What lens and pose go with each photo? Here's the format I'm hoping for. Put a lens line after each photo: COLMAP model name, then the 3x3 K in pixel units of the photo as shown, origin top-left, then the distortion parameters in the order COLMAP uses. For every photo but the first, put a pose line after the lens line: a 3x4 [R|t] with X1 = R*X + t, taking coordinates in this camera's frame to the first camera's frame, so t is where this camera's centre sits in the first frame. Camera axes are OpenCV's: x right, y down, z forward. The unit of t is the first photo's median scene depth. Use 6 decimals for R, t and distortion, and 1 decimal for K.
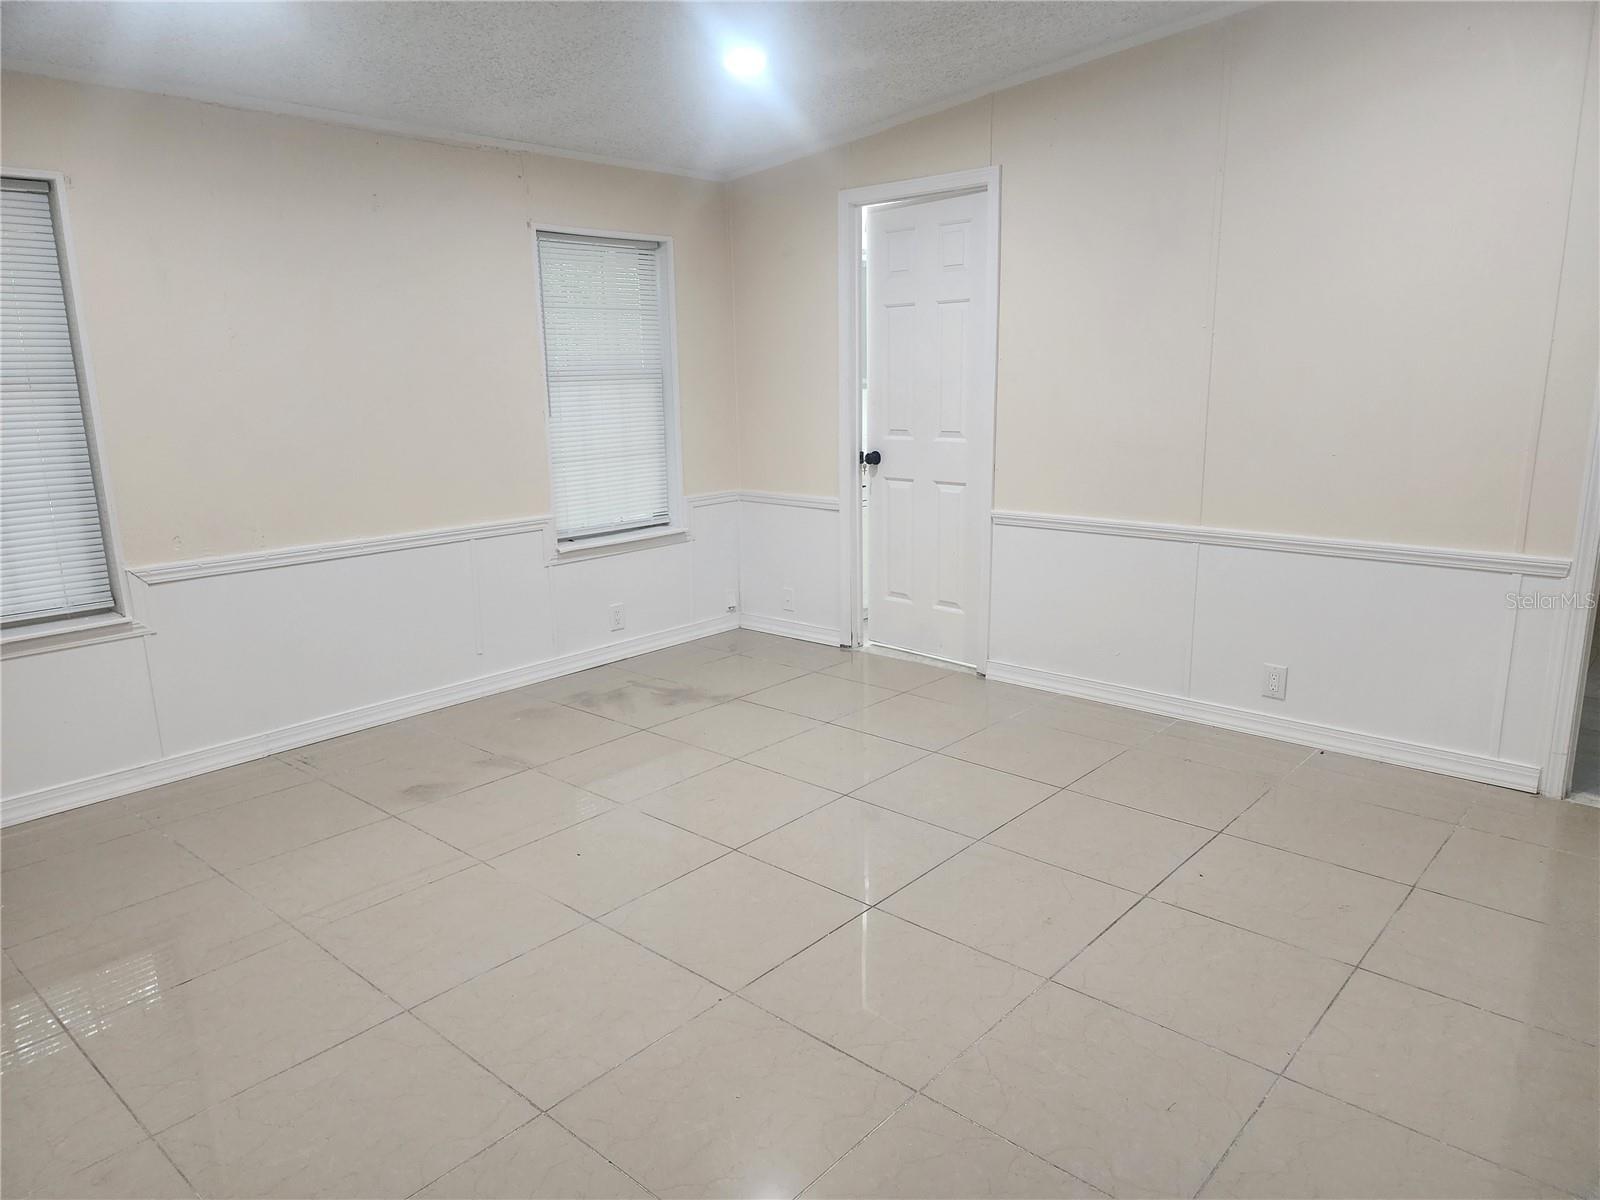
lens RADIAL K [[1069.6, 0, 800.0], [0, 1069.6, 600.0], [0, 0, 1]] dist [0.084429, -0.083008]
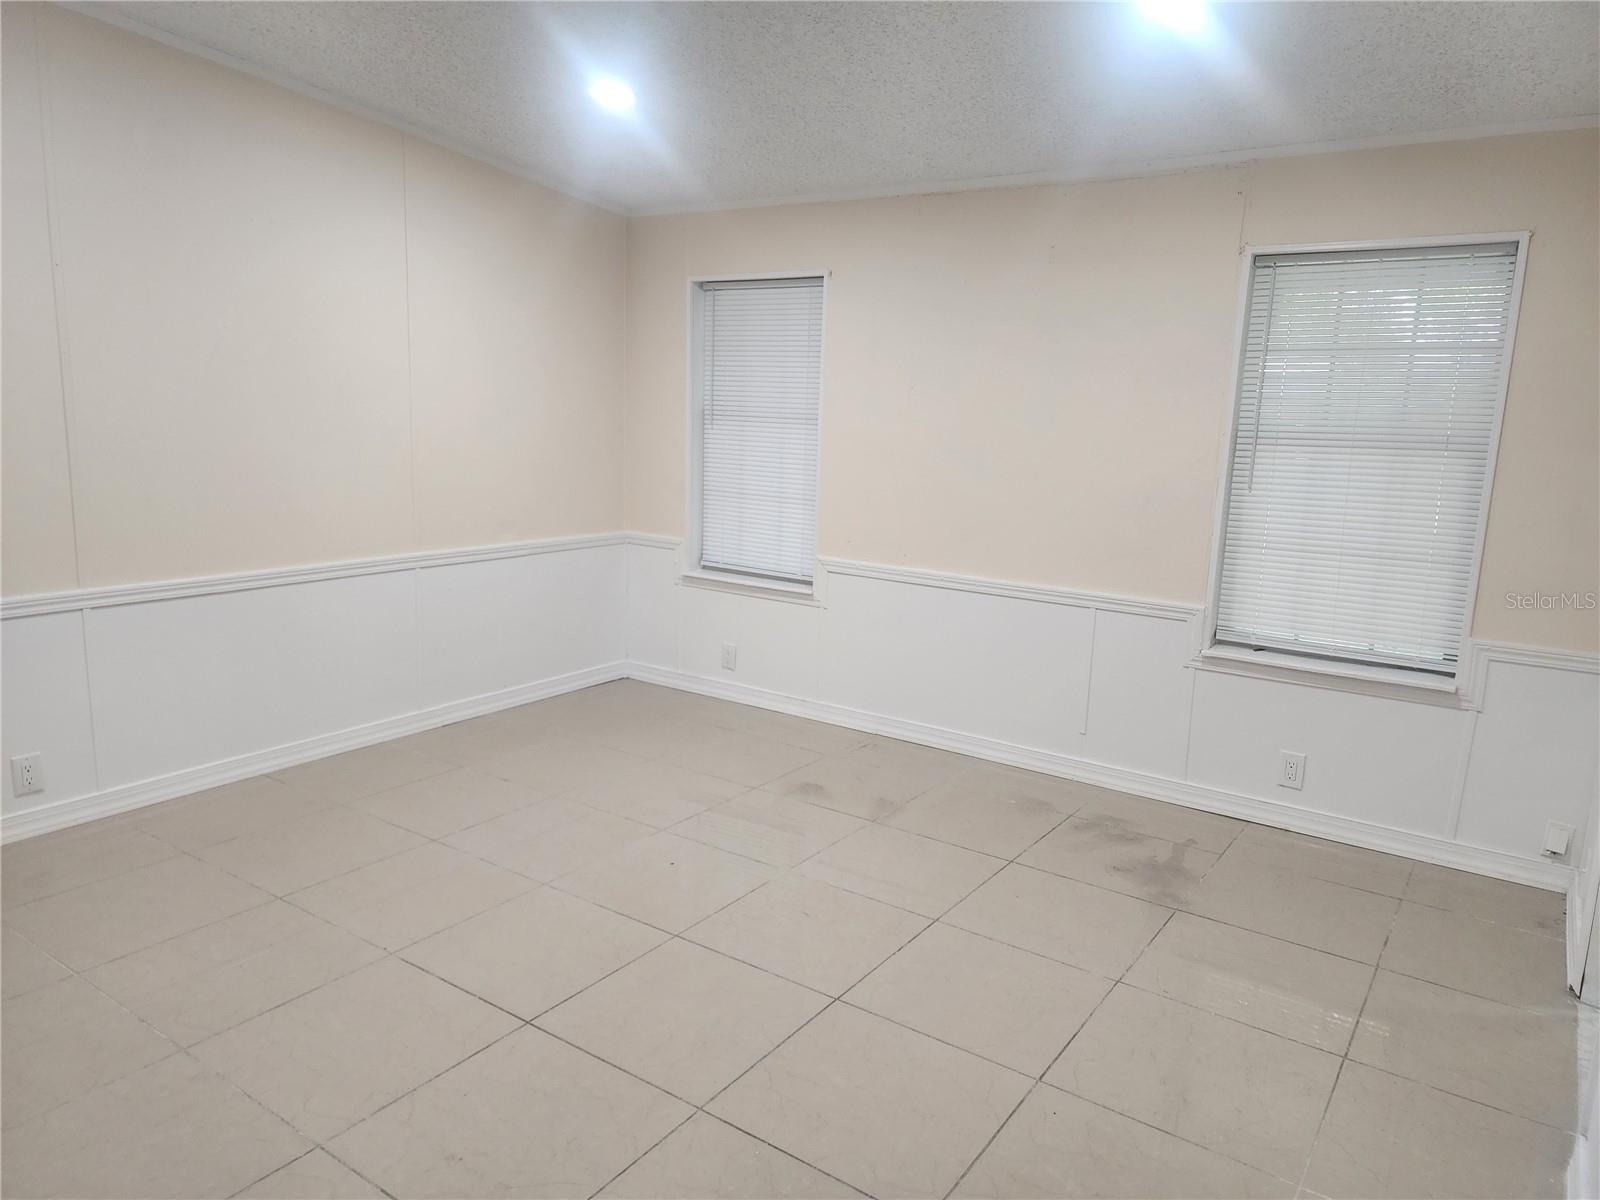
lens RADIAL K [[1065.6, 0, 789.2], [0, 1065.6, 586.2], [0, 0, 1]] dist [0.125695, -0.136483]
pose [[0.114922, 0.183577, -0.976265, 0.534870], [-0.245172, 0.957615, 0.151209, -0.144713], [0.962644, 0.221975, 0.155059, 0.594596]]
